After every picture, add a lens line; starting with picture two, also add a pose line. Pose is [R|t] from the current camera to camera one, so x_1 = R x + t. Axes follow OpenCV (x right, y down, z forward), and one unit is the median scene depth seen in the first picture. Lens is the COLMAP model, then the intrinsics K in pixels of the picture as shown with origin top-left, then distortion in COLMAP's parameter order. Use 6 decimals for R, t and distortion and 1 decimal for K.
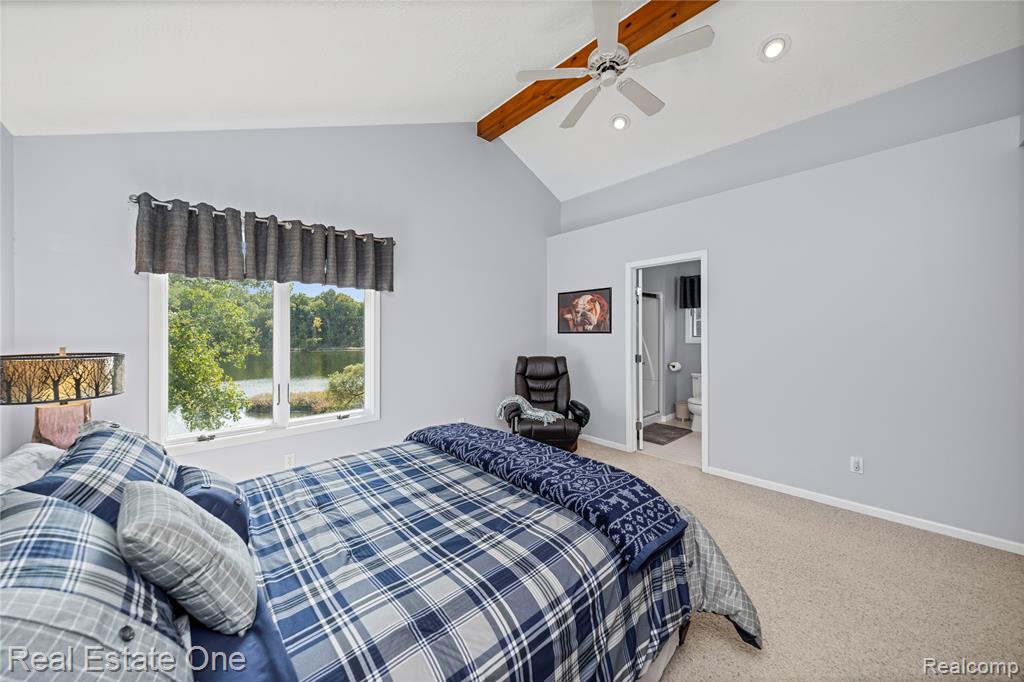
lens RADIAL K [[355.9, 0, 513.8], [0, 355.9, 337.8], [0, 0, 1]] dist [-0.000352, -0.000009]
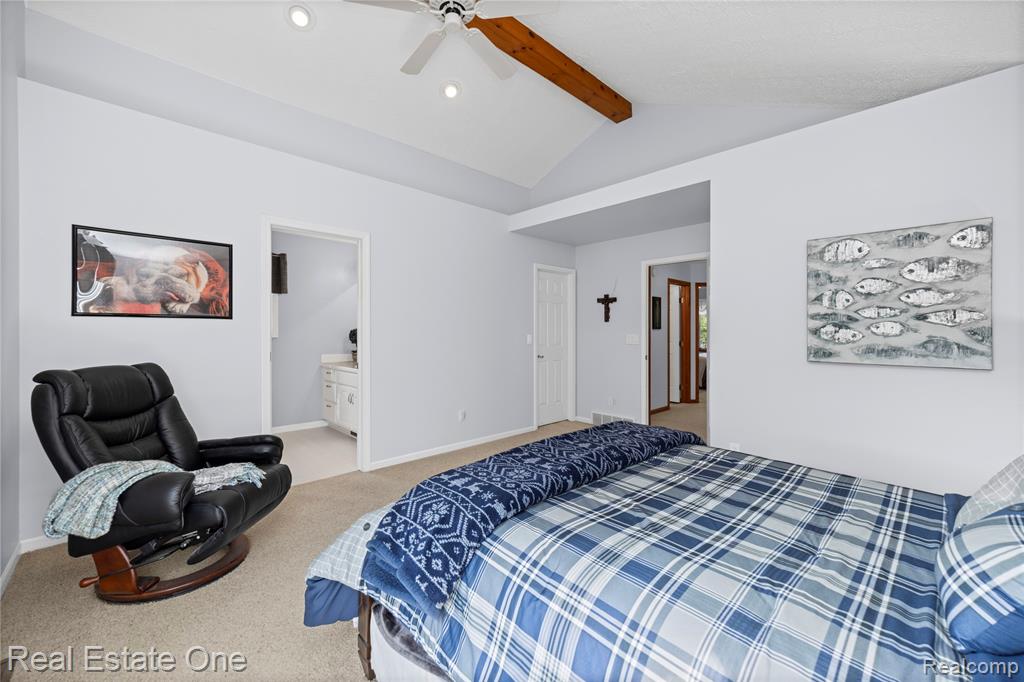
lens RADIAL K [[407.7, 0, 513.4], [0, 407.7, 331.5], [0, 0, 1]] dist [-0.011173, -0.000068]
pose [[0.005473, 0.001744, 0.999983, -0.962732], [0.016130, 0.999868, -0.001832, 0.041249], [-0.999855, 0.016140, 0.005445, 1.145427]]
